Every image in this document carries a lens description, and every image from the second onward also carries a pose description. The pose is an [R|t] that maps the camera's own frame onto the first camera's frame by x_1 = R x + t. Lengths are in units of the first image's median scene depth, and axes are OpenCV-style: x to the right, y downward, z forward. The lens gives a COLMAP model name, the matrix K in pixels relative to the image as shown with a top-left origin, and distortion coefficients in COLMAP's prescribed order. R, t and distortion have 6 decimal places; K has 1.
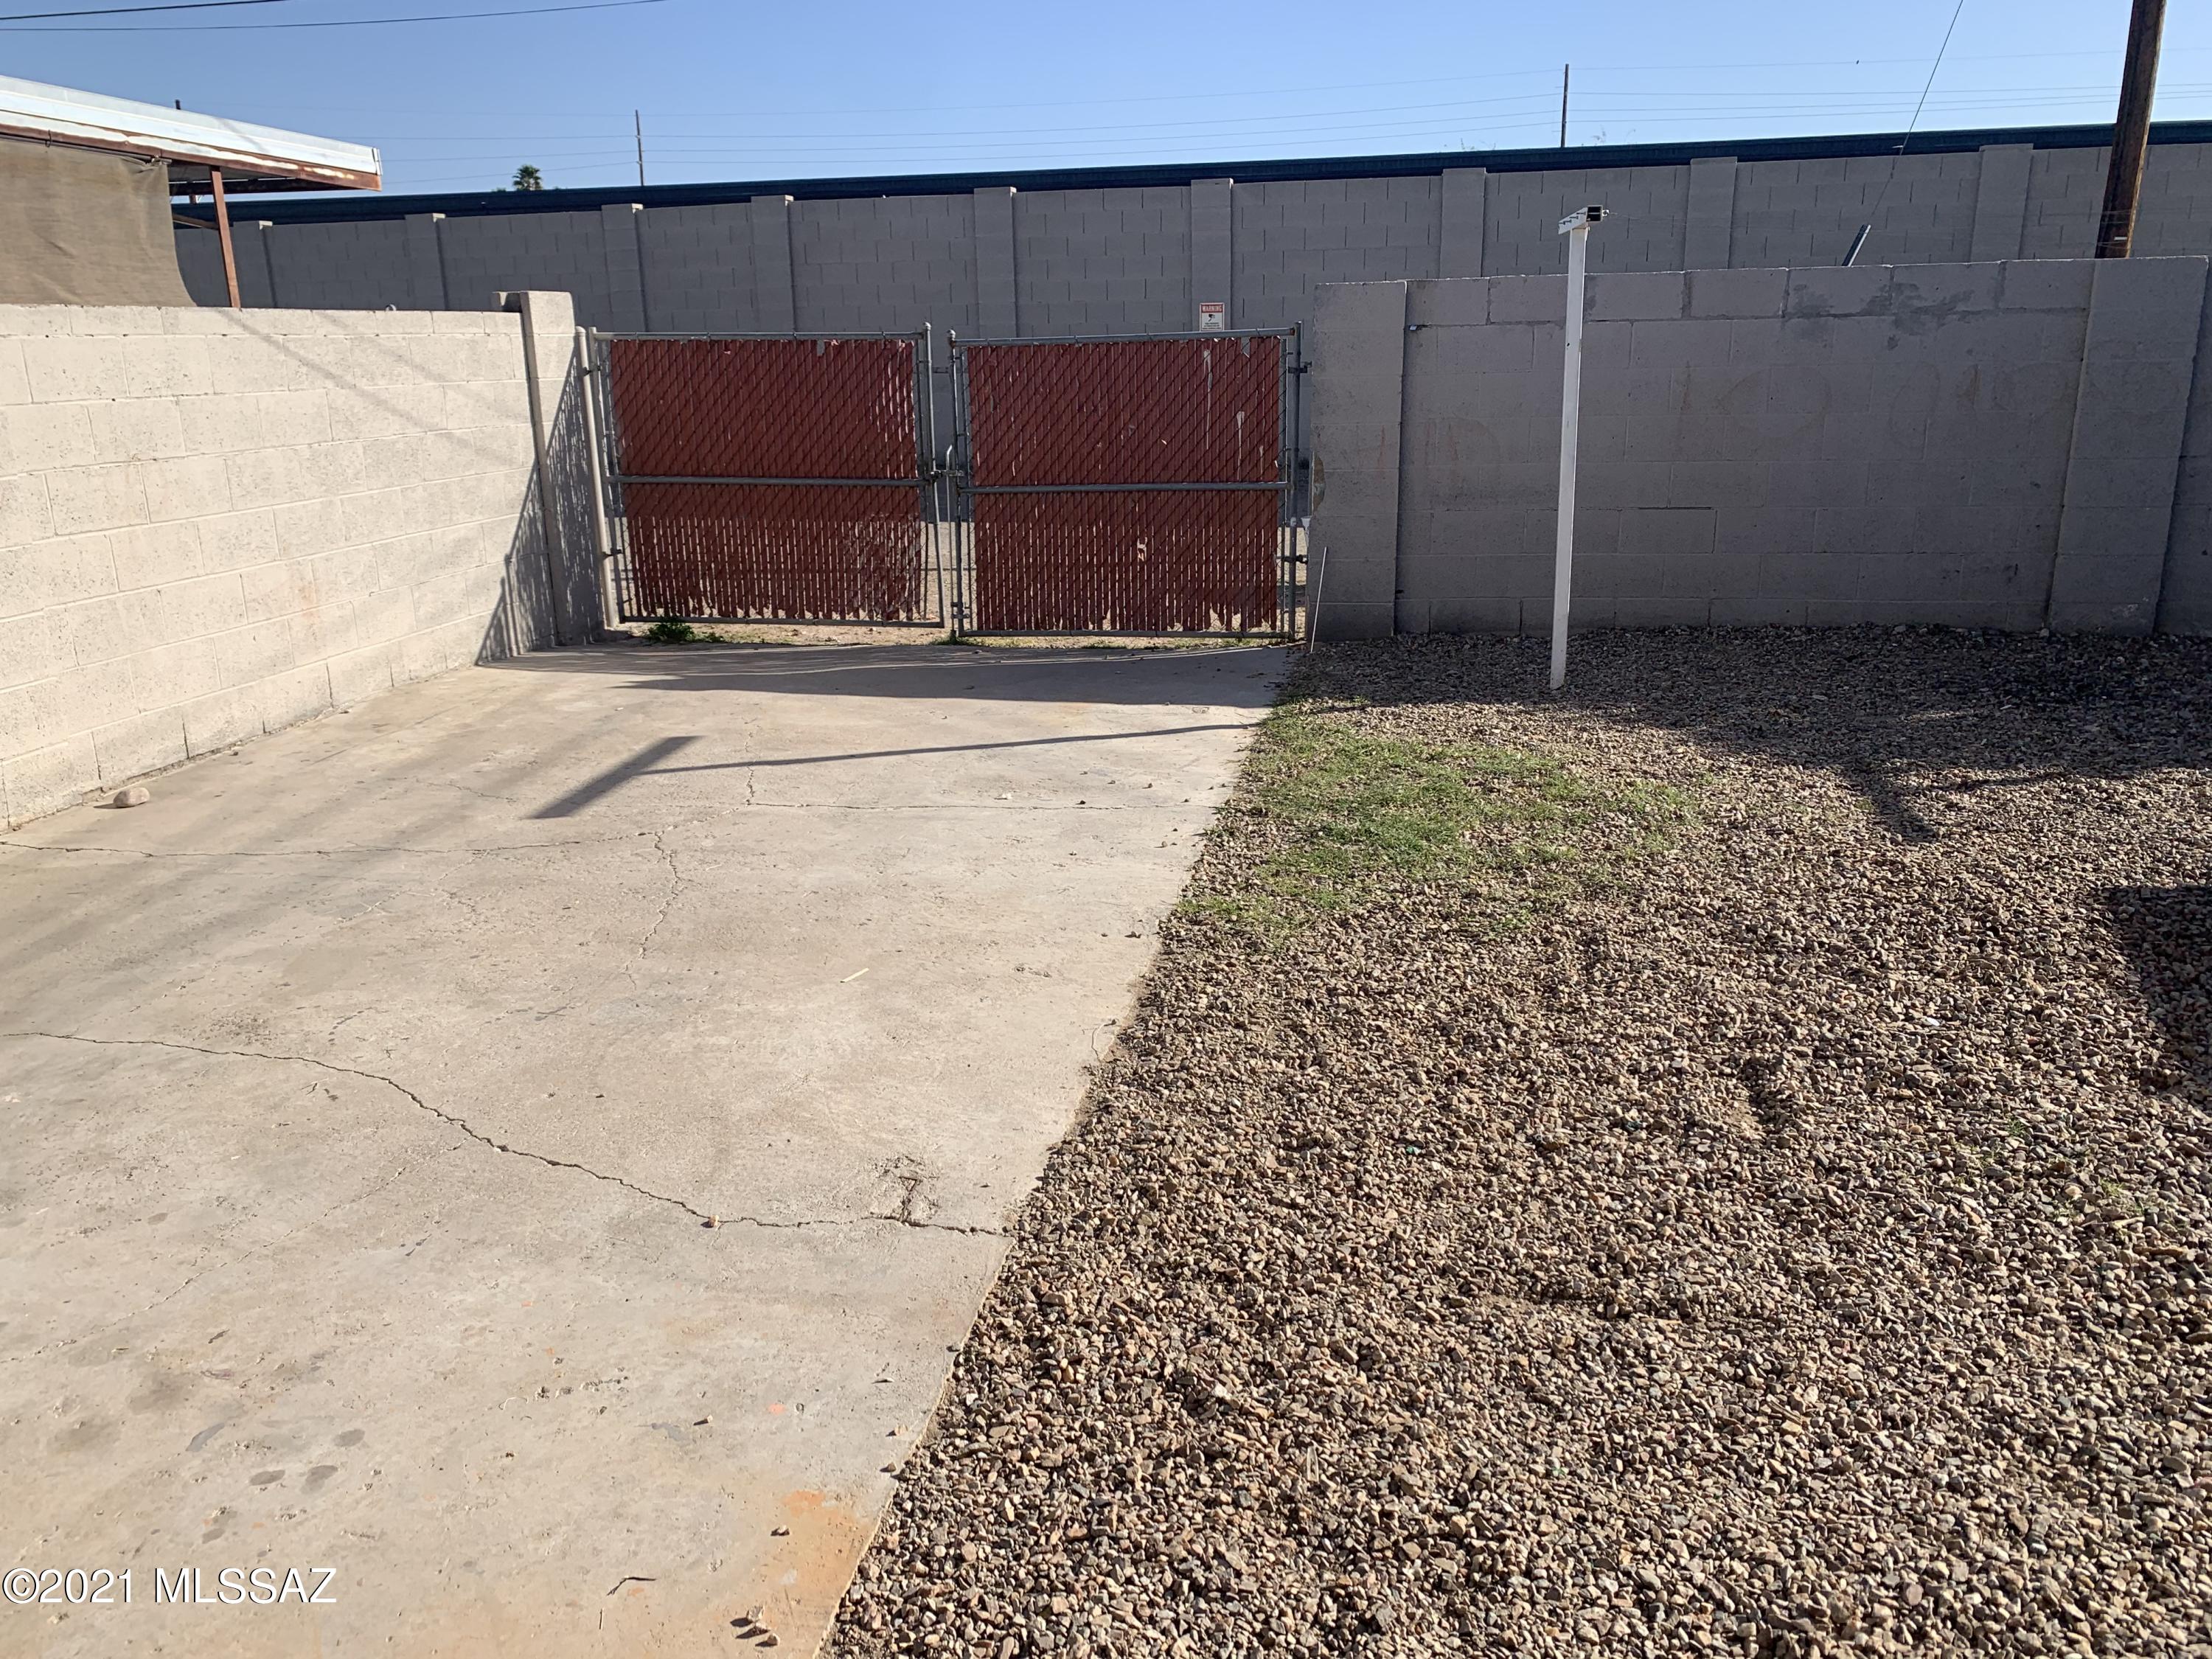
lens RADIAL K [[1699.6, 0, 1106.4], [0, 1699.6, 820.7], [0, 0, 1]] dist [0.062264, -0.067026]
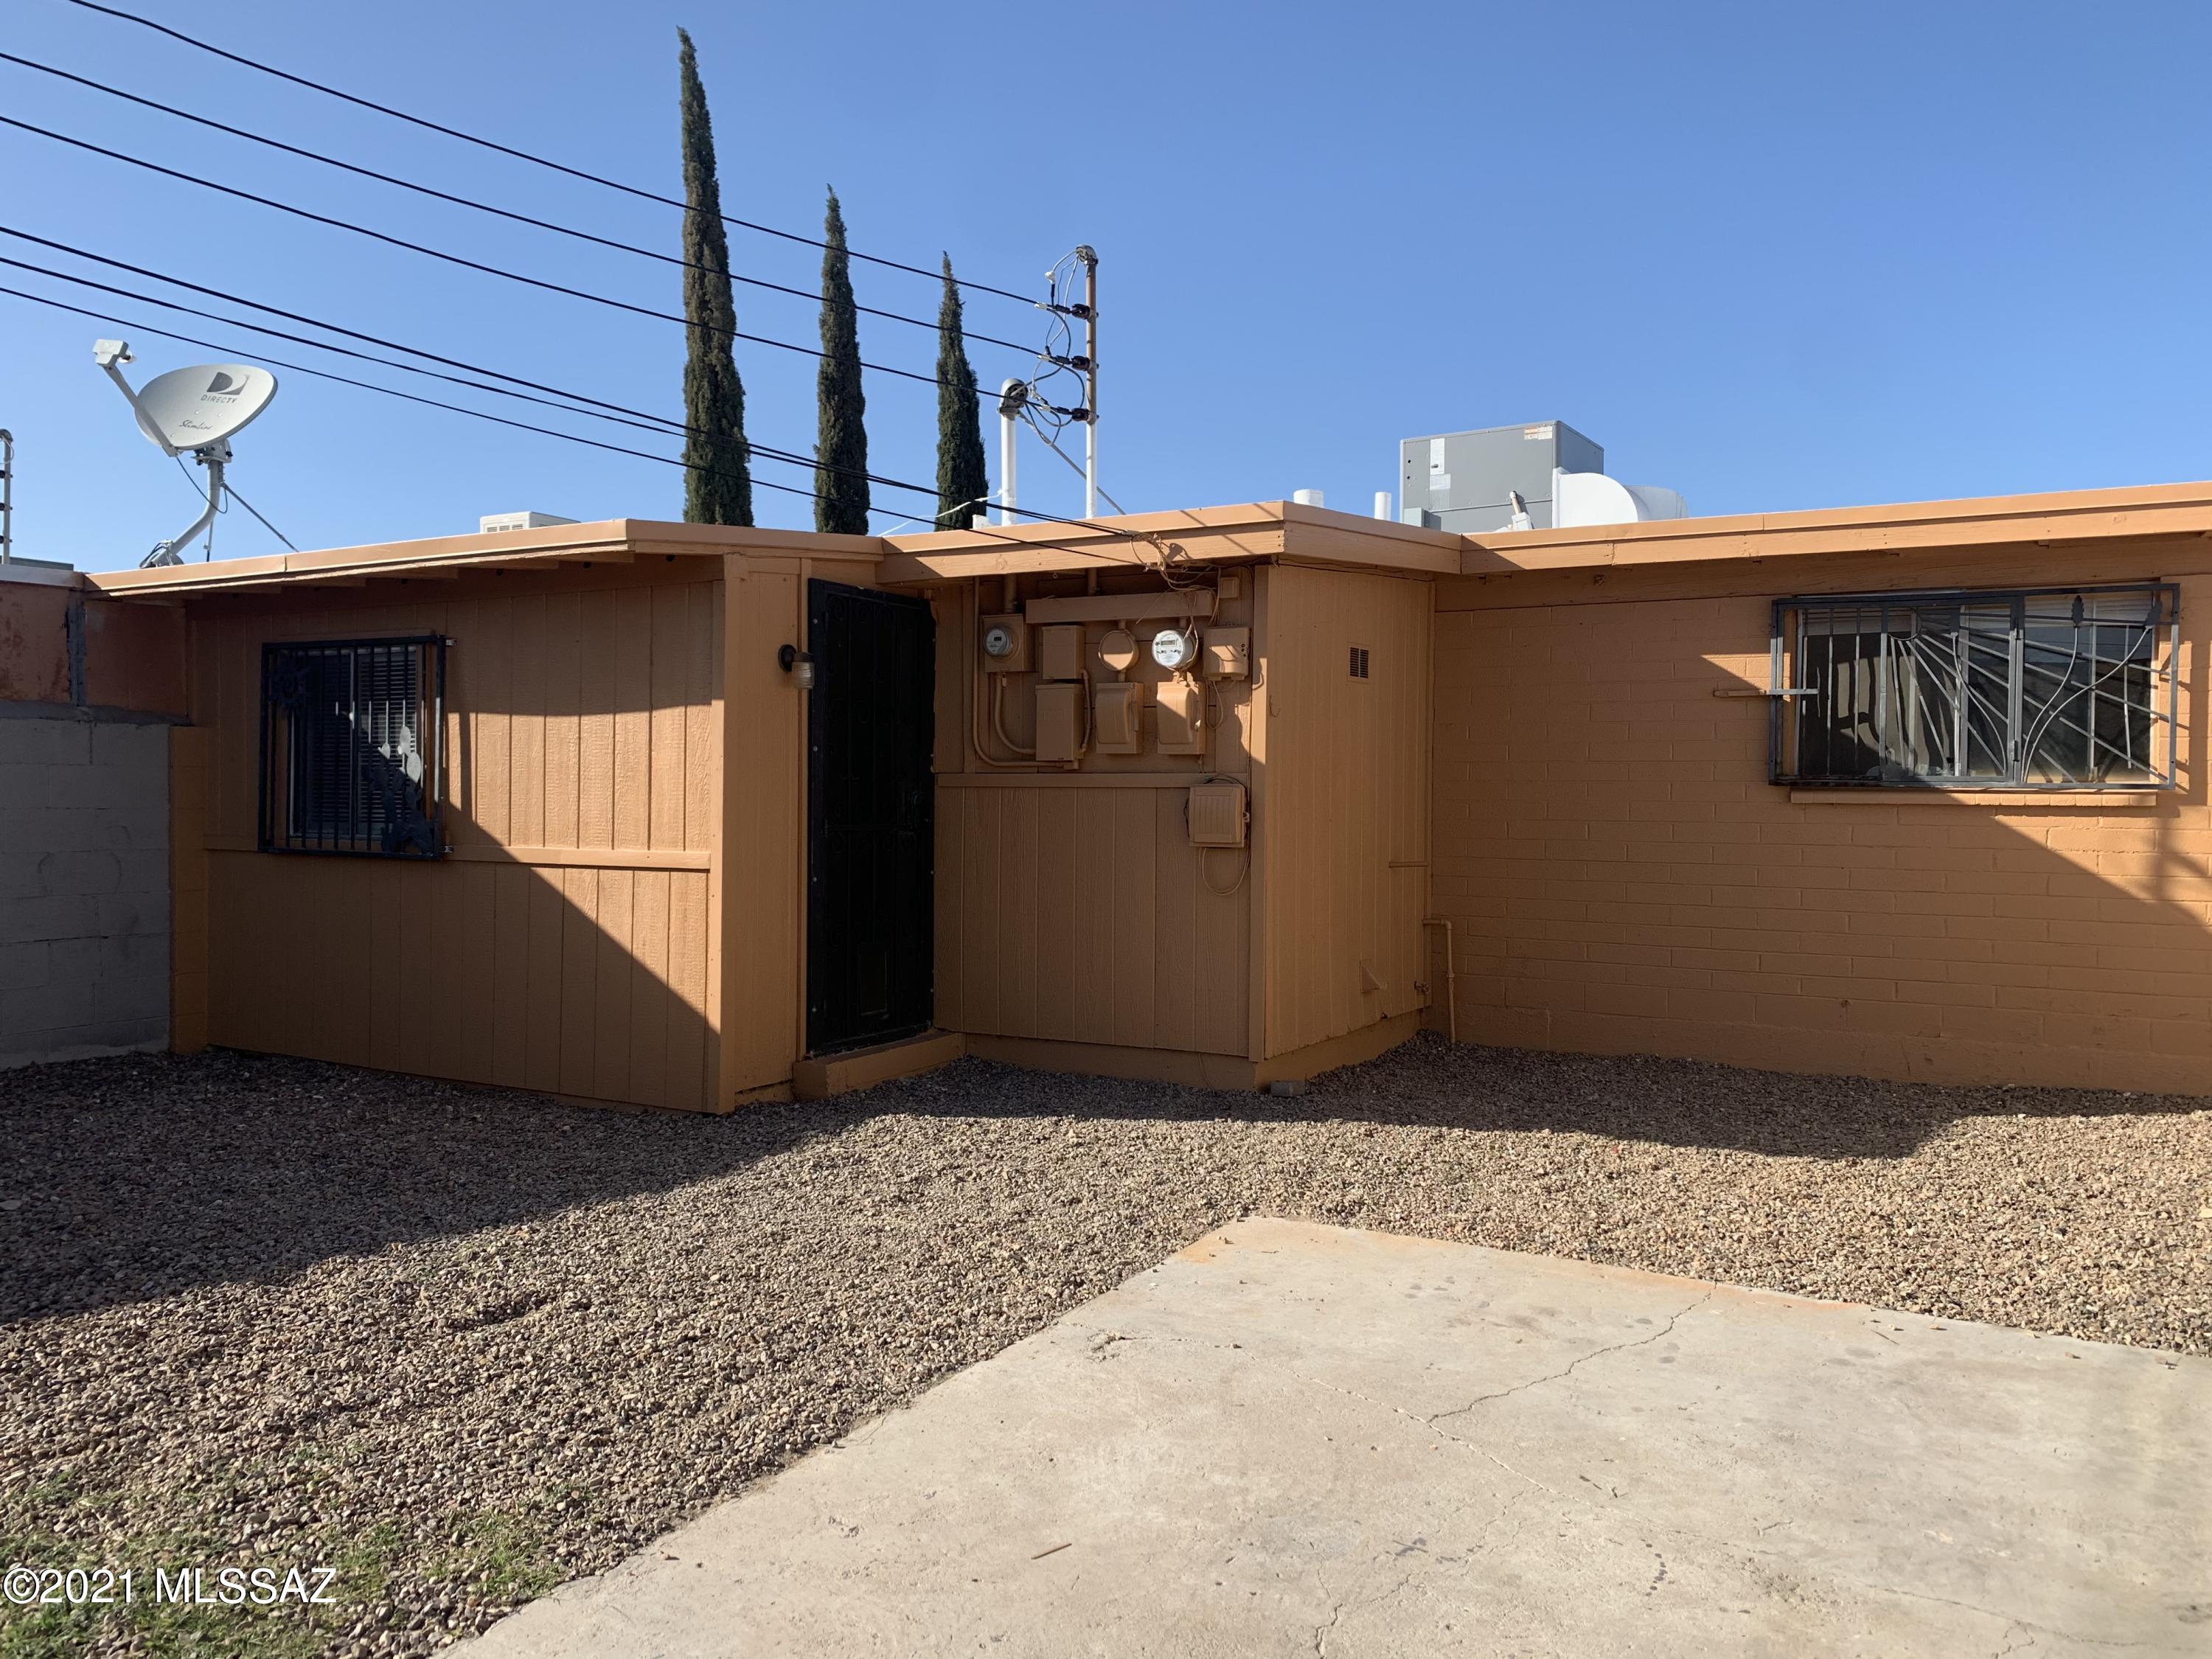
lens RADIAL K [[1699.6, 0, 1106.4], [0, 1699.6, 820.7], [0, 0, 1]] dist [0.062264, -0.067026]
pose [[-0.950924, 0.007536, 0.309333, -0.518925], [0.097086, 0.956486, 0.275152, -0.554813], [-0.293799, 0.291681, -0.910277, 1.990205]]
